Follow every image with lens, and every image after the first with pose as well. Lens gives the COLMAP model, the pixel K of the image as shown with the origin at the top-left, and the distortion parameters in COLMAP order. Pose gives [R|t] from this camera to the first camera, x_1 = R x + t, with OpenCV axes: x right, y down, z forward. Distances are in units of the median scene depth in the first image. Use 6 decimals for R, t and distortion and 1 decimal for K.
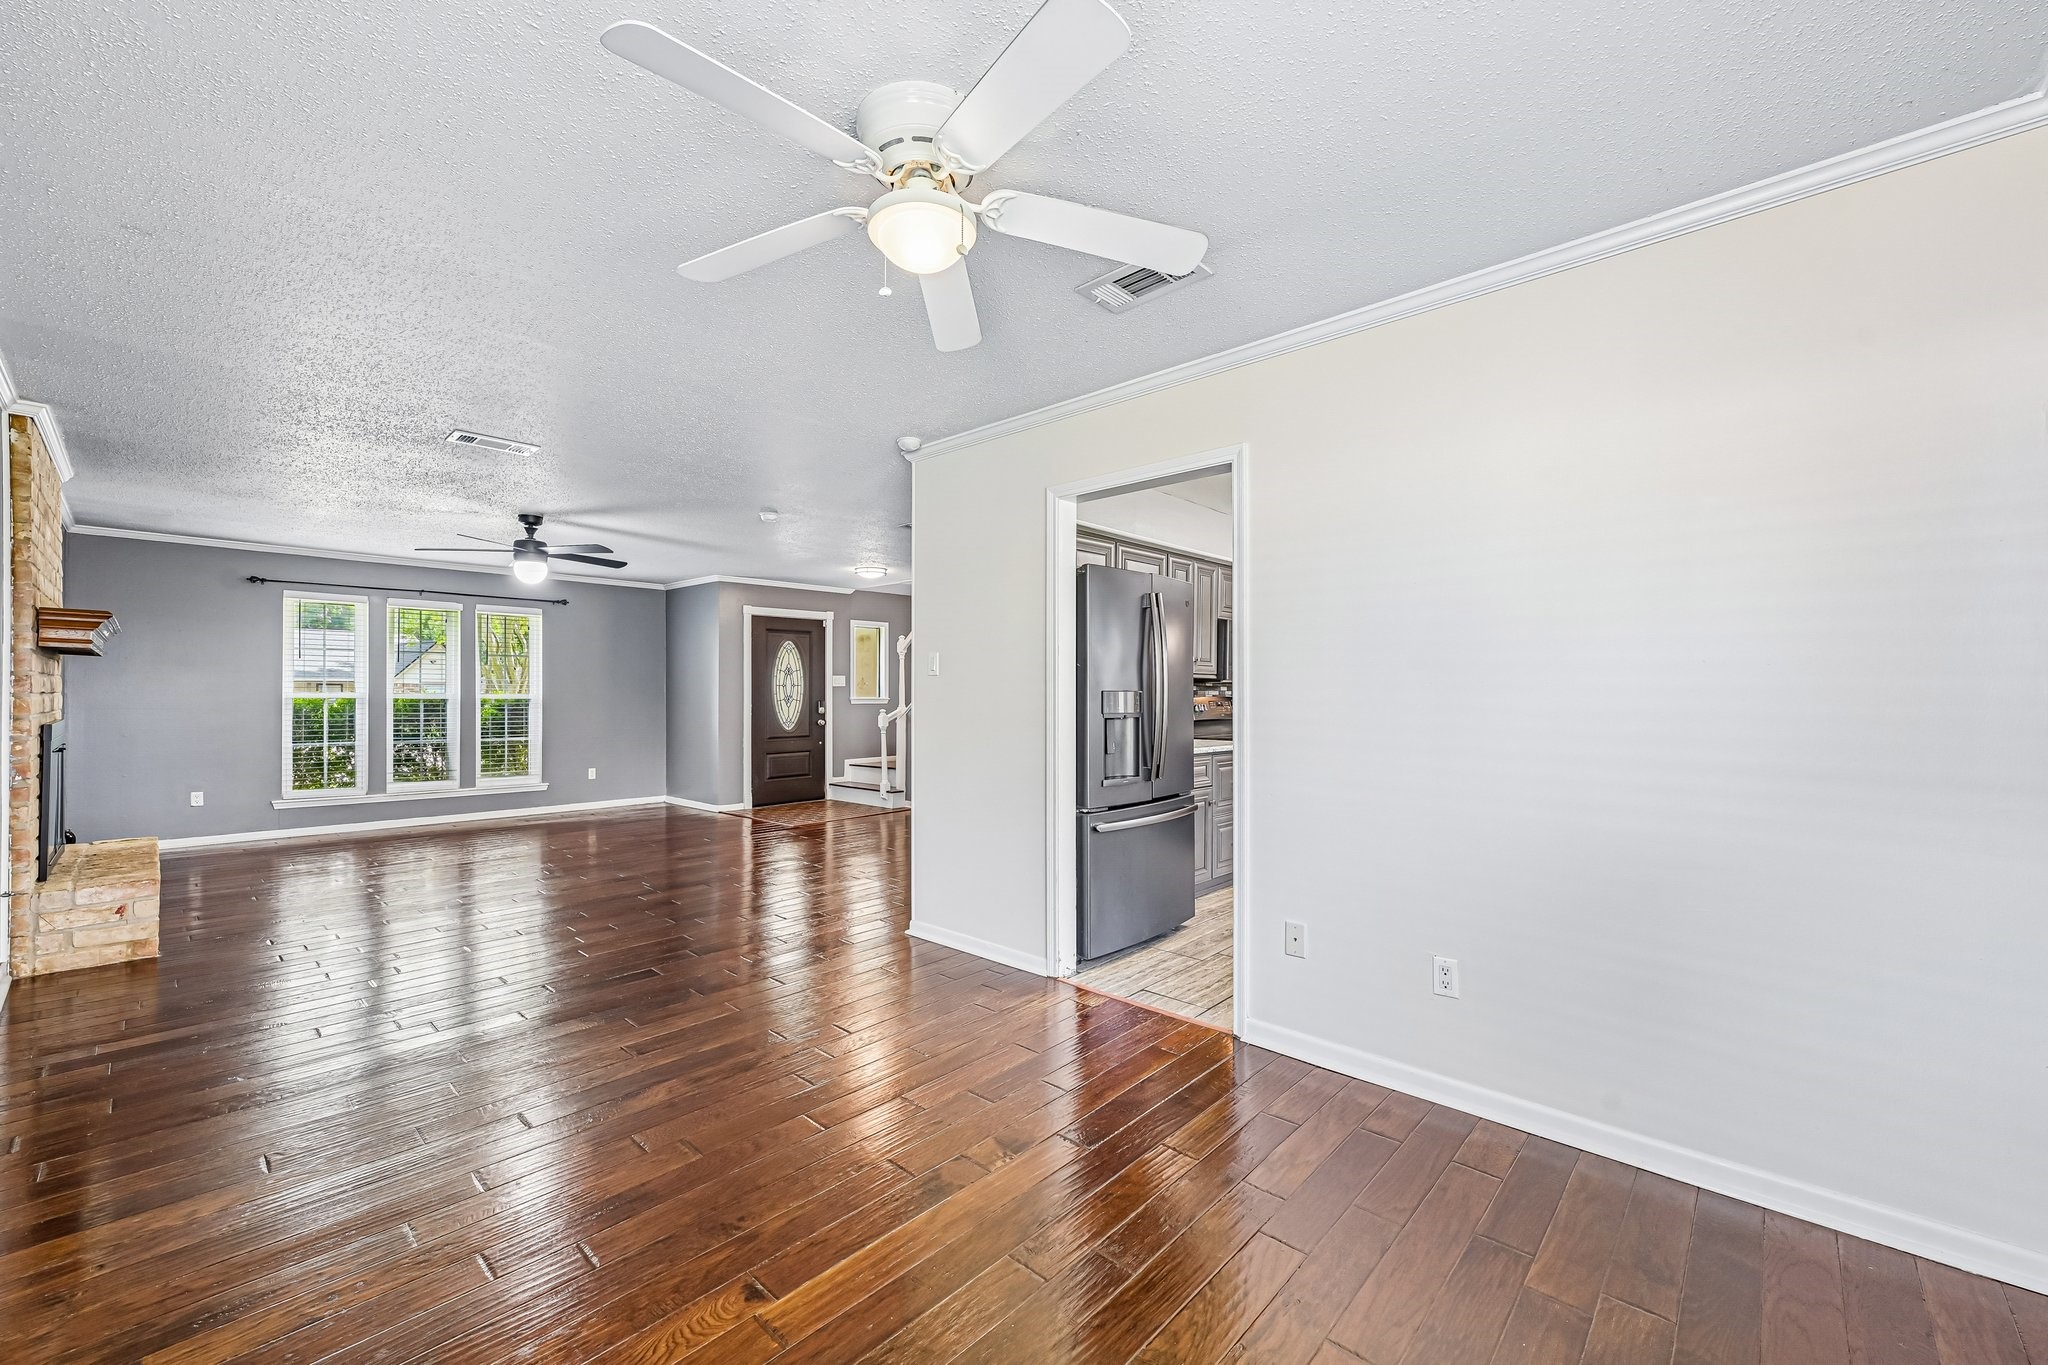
lens RADIAL K [[828.3, 0, 1018.2], [0, 828.3, 684.5], [0, 0, 1]] dist [0.000058, 0.000234]
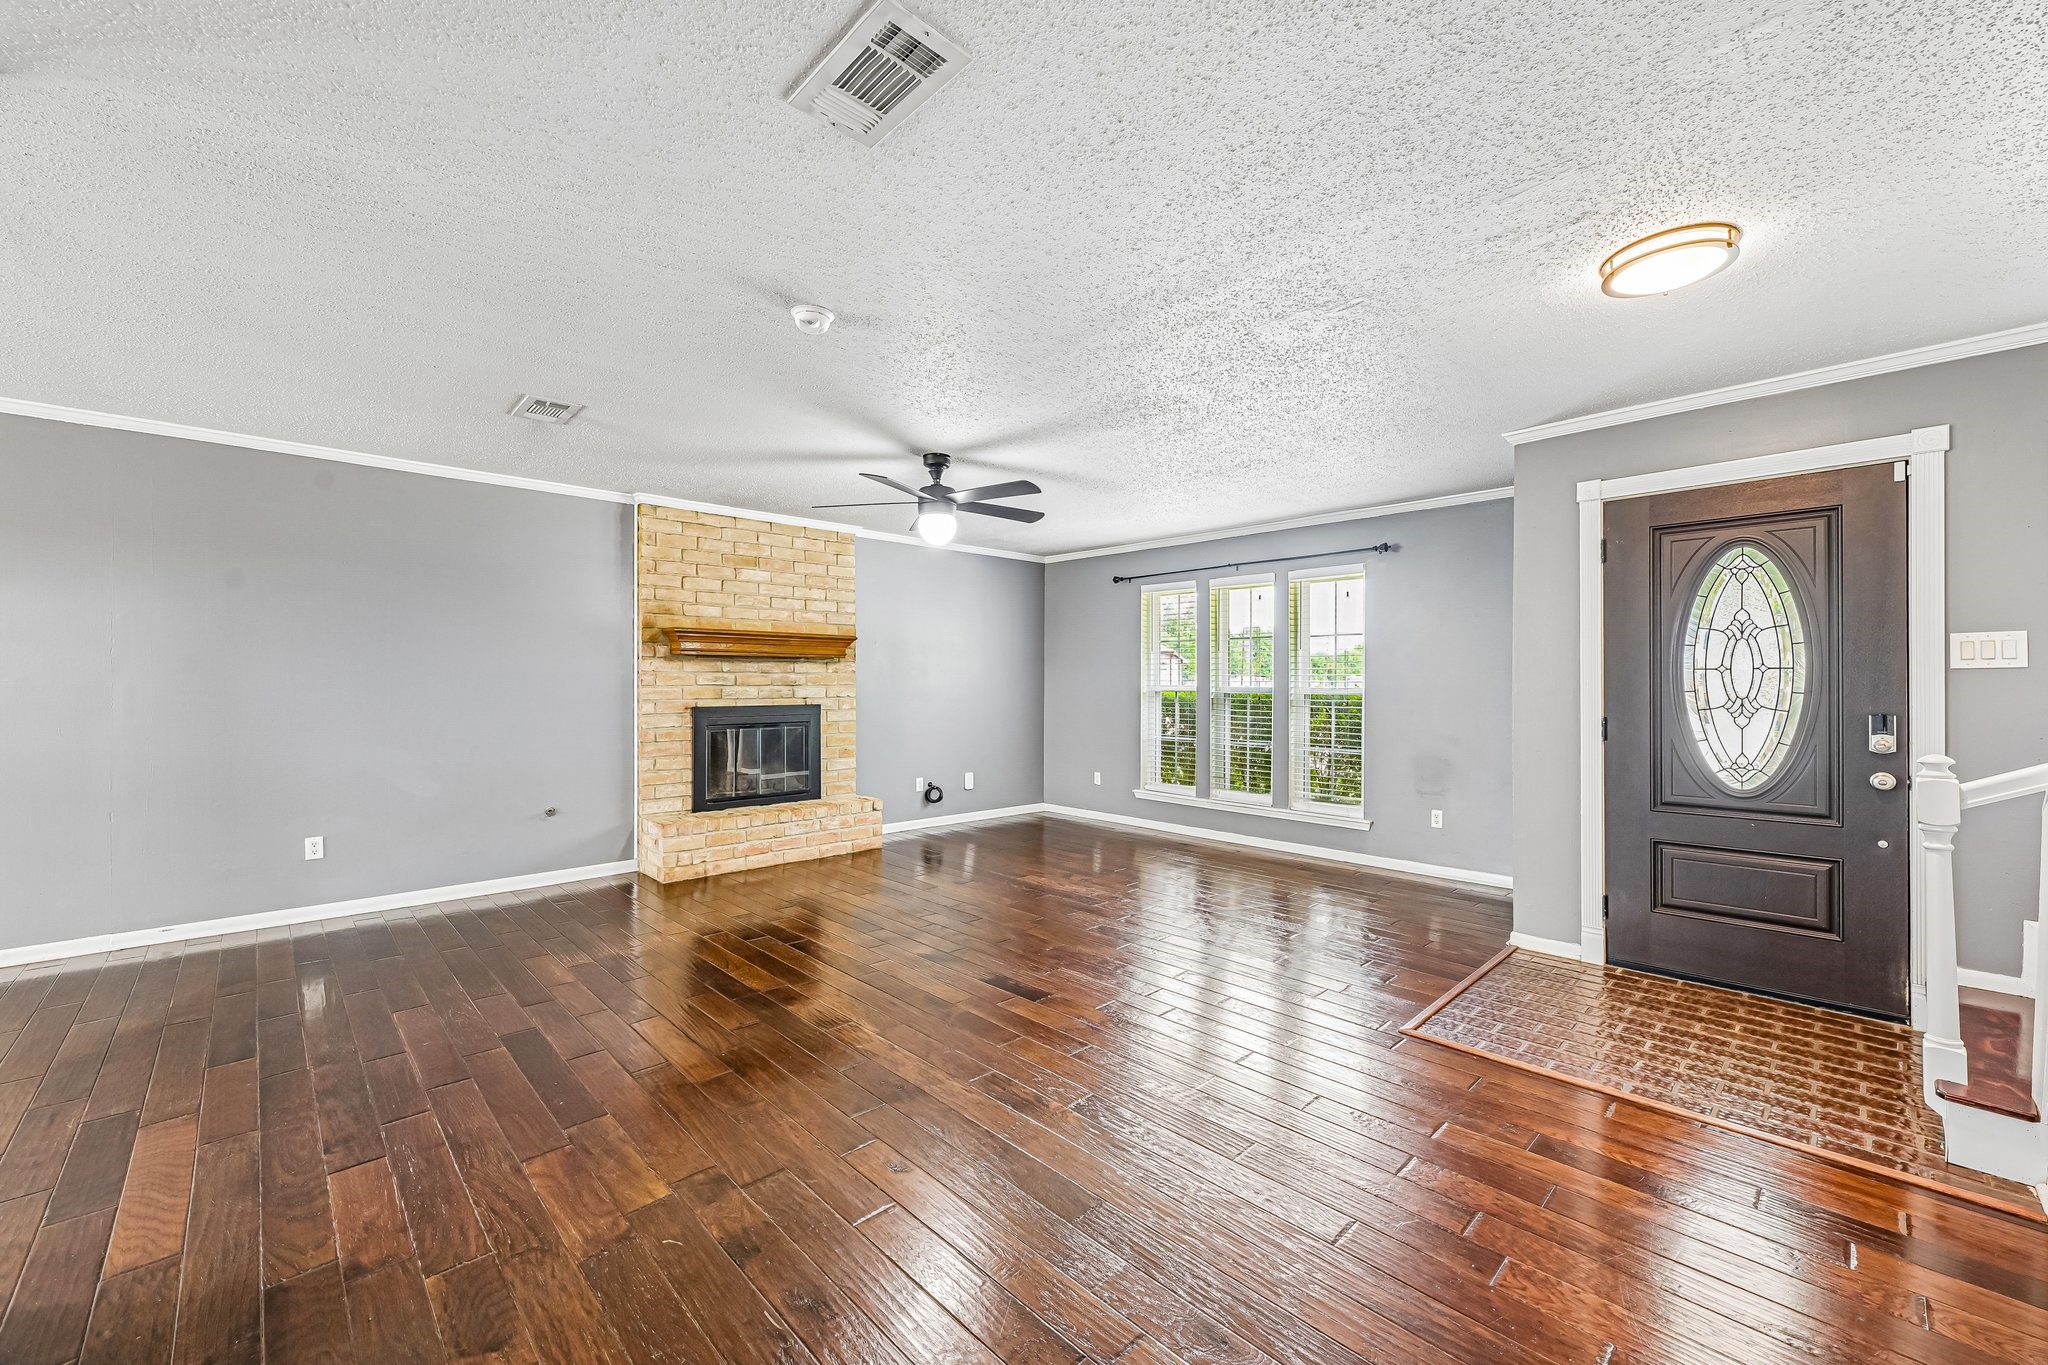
lens RADIAL K [[811.7, 0, 1000.1], [0, 811.7, 682.8], [0, 0, 1]] dist [-0.000055, 0.000062]
pose [[-0.058897, -0.002131, -0.998262, 0.112030], [0.007026, 0.999972, -0.002549, 0.006687], [0.998239, -0.007164, -0.058881, 0.777995]]
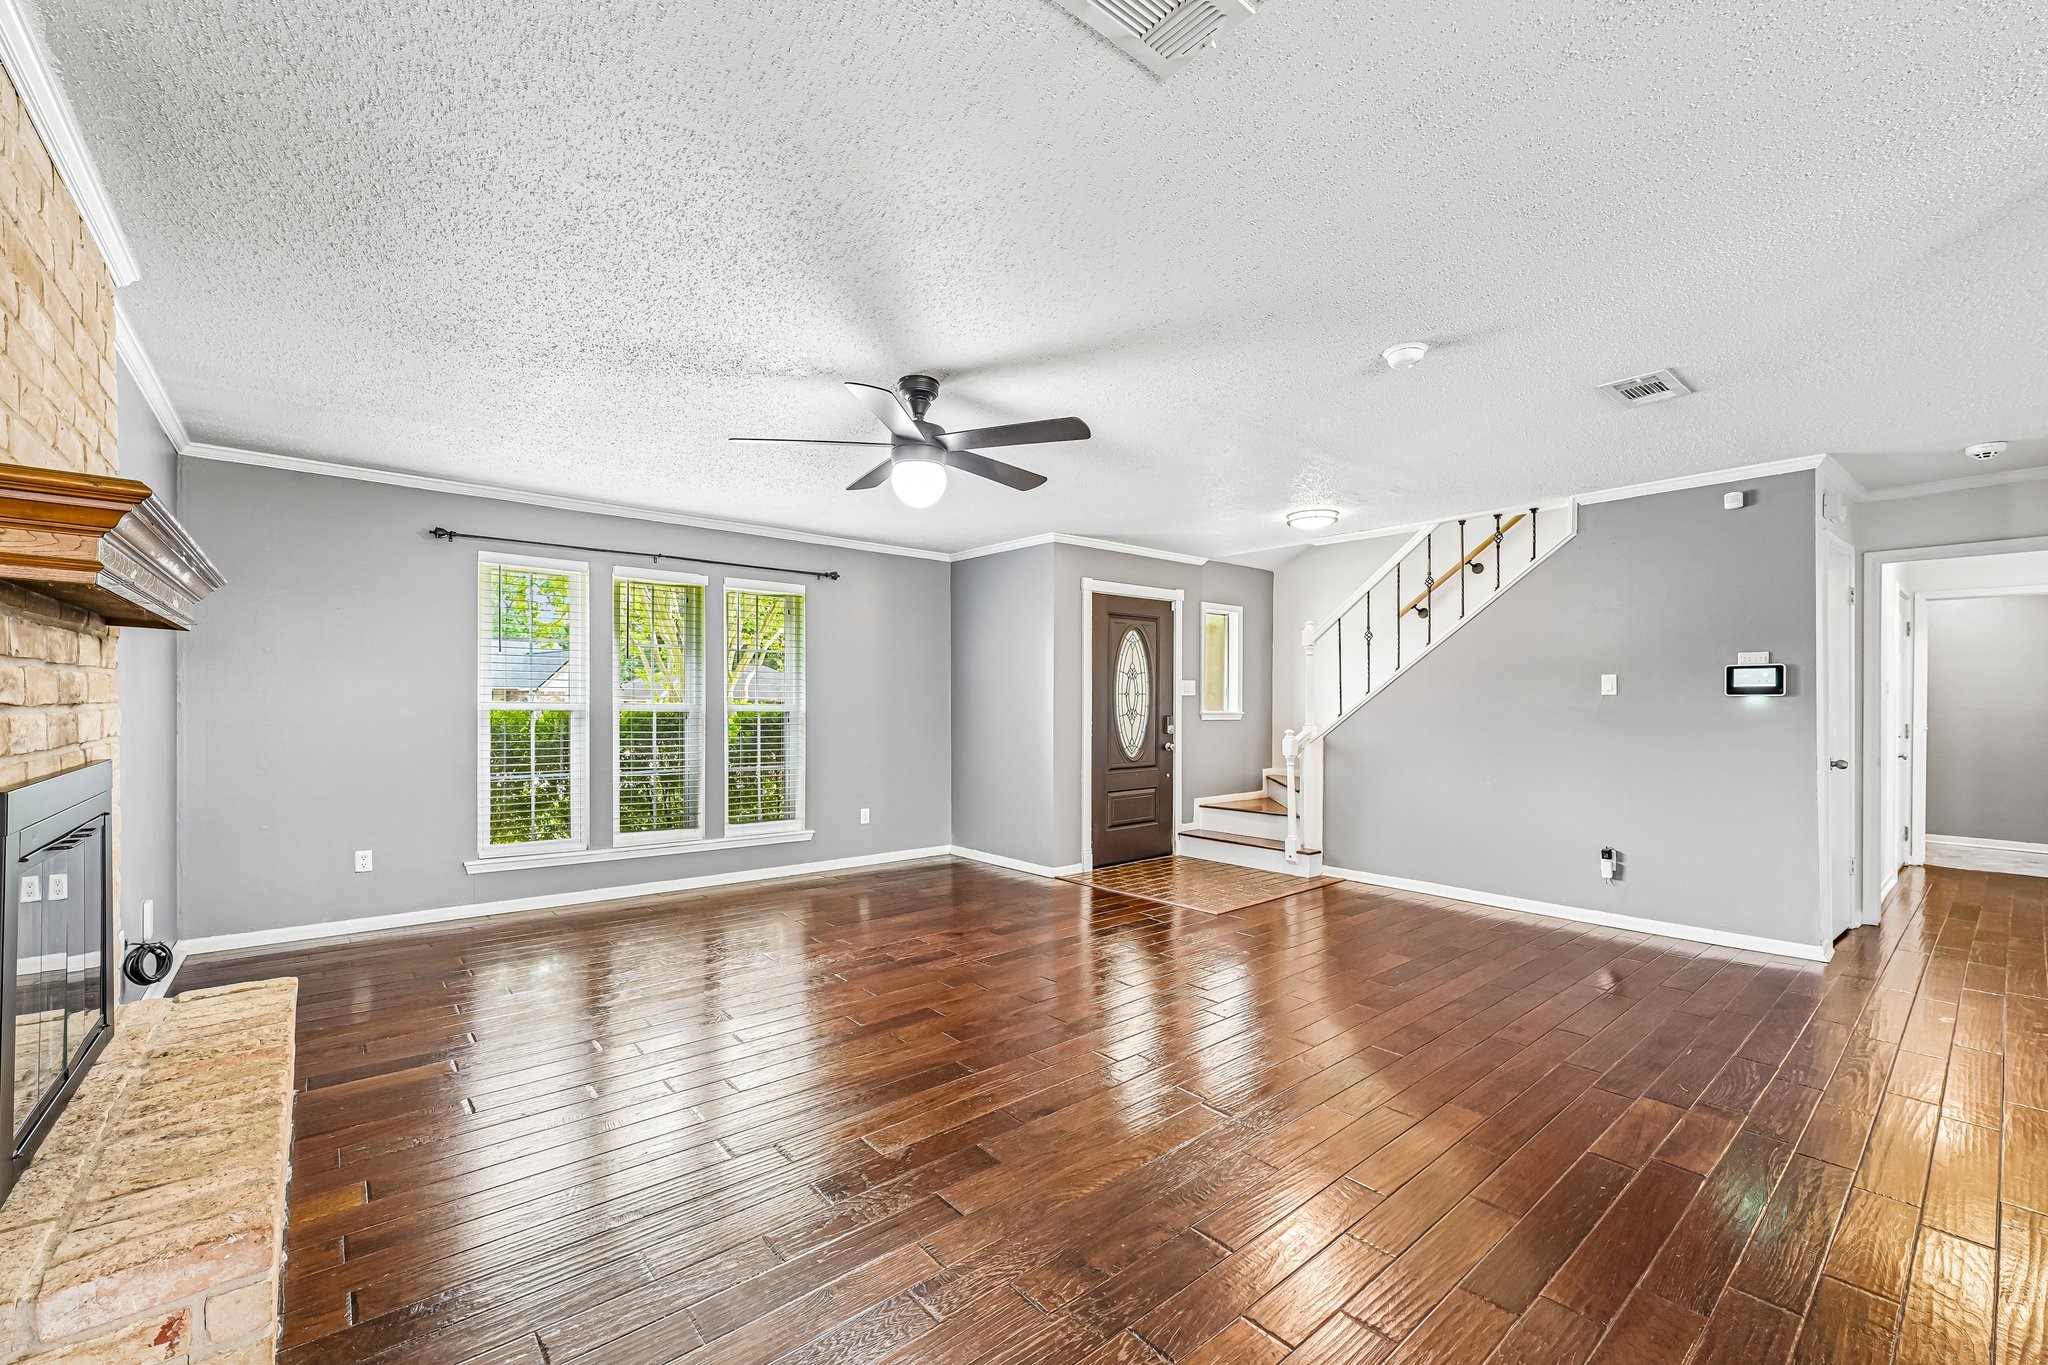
lens RADIAL K [[833.9, 0, 1031.7], [0, 833.9, 703.7], [0, 0, 1]] dist [-0.000804, -0.000267]
pose [[0.994527, 0.003813, -0.104406, -0.322813], [-0.002645, 0.999932, 0.011324, 0.001814], [0.104442, -0.010986, 0.994470, 0.325352]]
